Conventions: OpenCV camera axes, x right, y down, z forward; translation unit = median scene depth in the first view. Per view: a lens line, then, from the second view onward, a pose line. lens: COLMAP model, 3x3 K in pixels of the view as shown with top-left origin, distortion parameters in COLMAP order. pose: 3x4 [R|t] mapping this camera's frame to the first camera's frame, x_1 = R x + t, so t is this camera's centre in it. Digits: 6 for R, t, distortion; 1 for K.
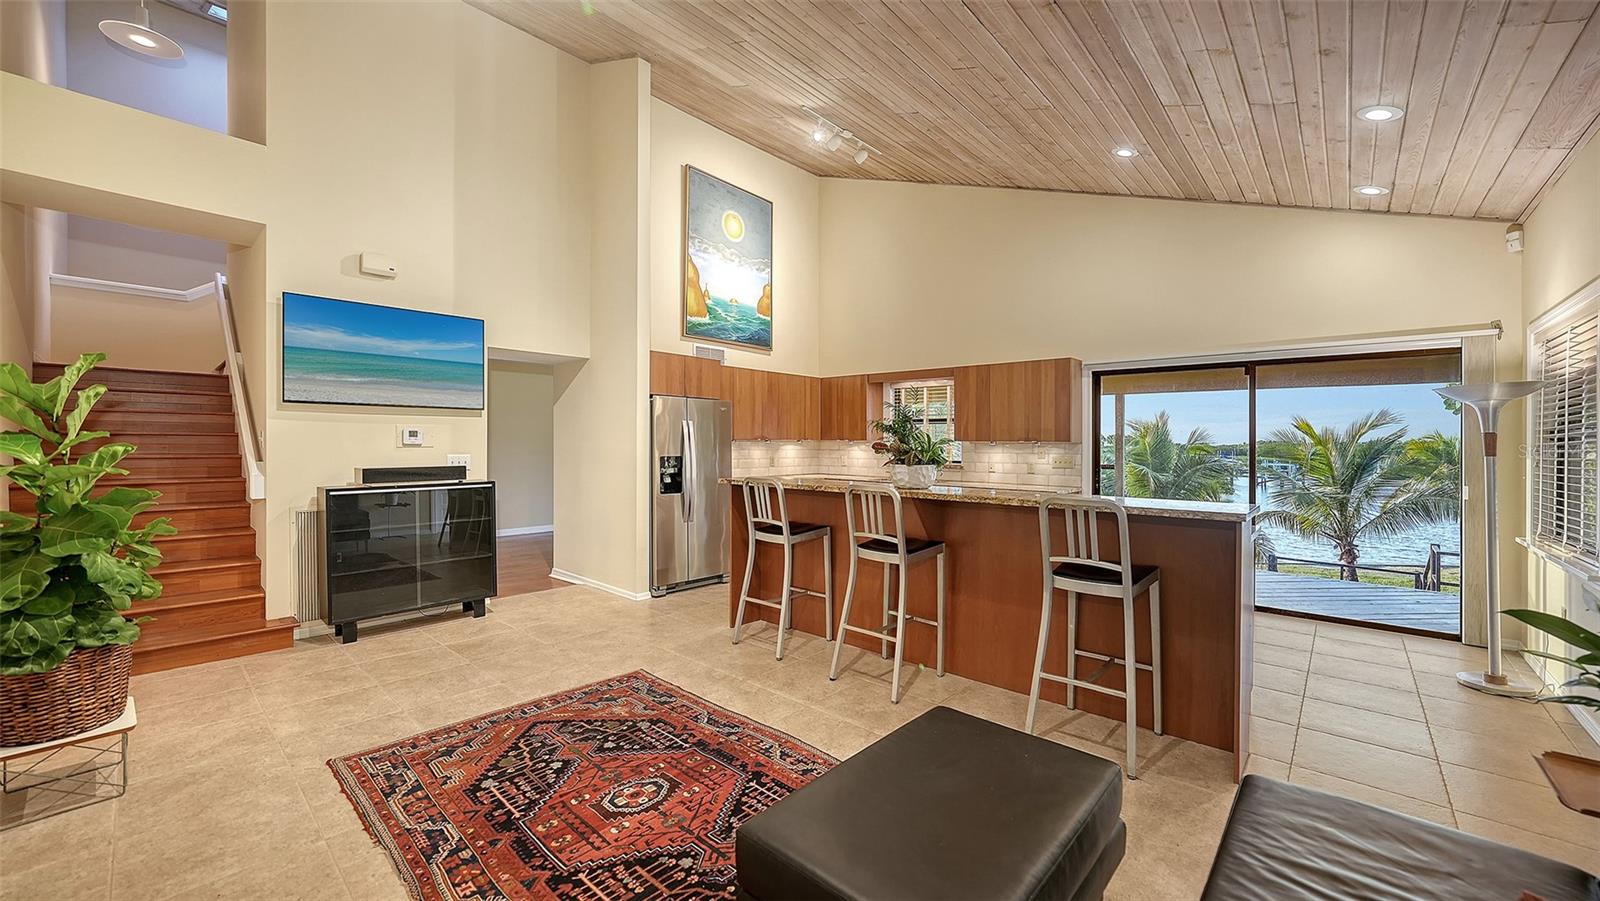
lens RADIAL K [[609.3, 0, 804.5], [0, 609.3, 440.1], [0, 0, 1]] dist [-0.014980, 0.000114]
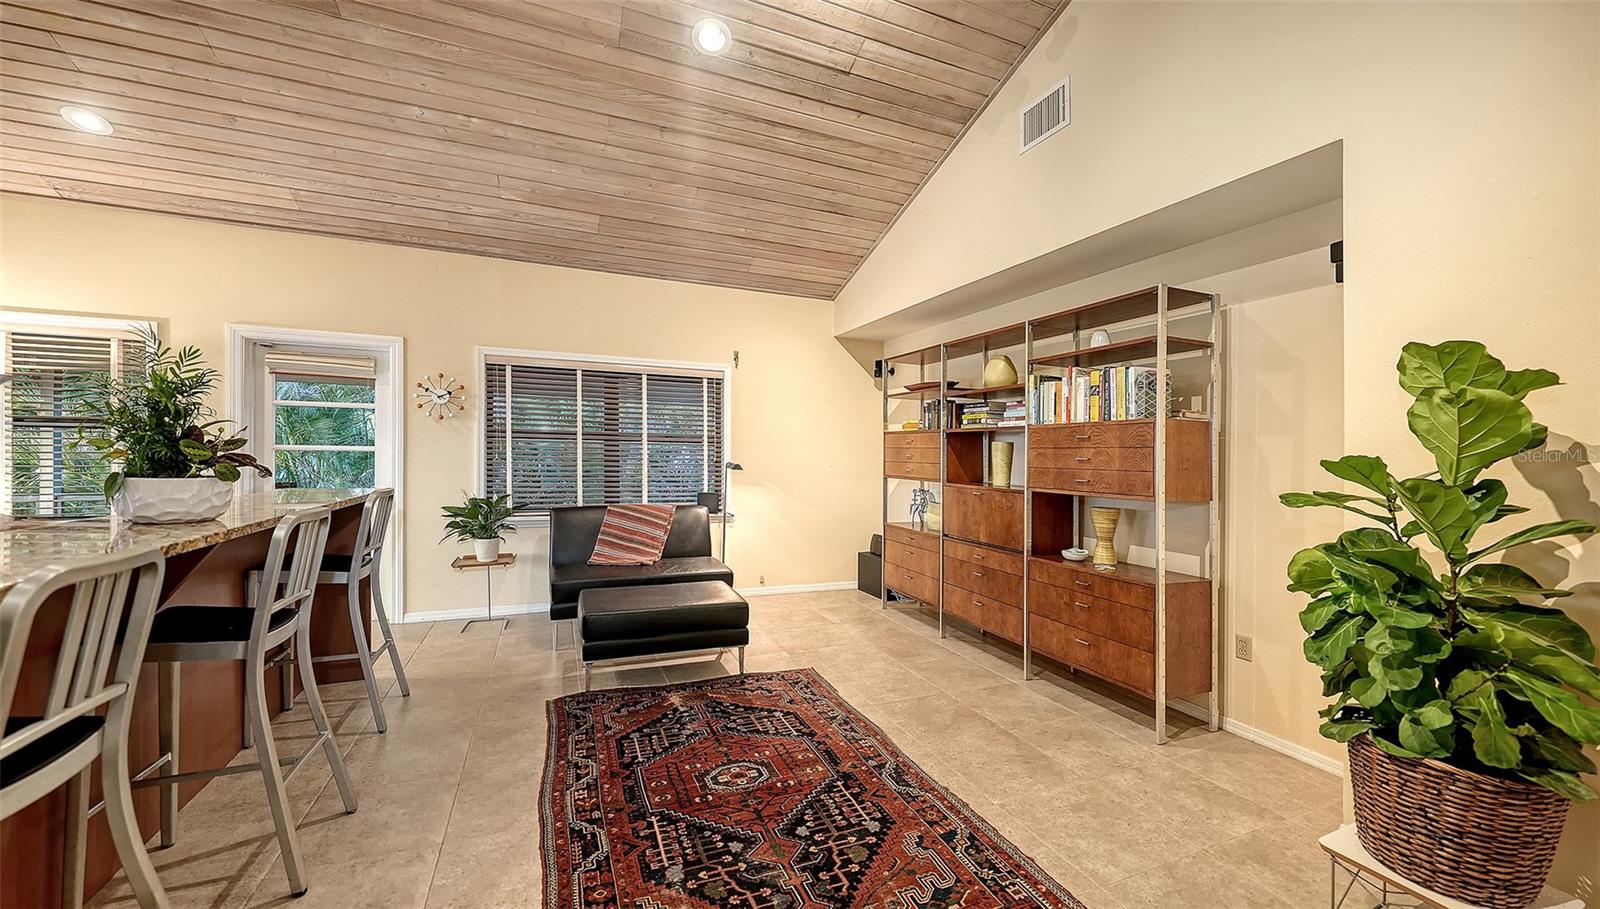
lens RADIAL K [[596.3, 0, 797.0], [0, 596.3, 449.4], [0, 0, 1]] dist [-0.003562, -0.000308]
pose [[-0.899966, -0.022217, 0.435393, -0.372426], [-0.027955, 0.999586, -0.006775, 0.004645], [-0.435062, -0.018269, -0.900215, 0.870443]]
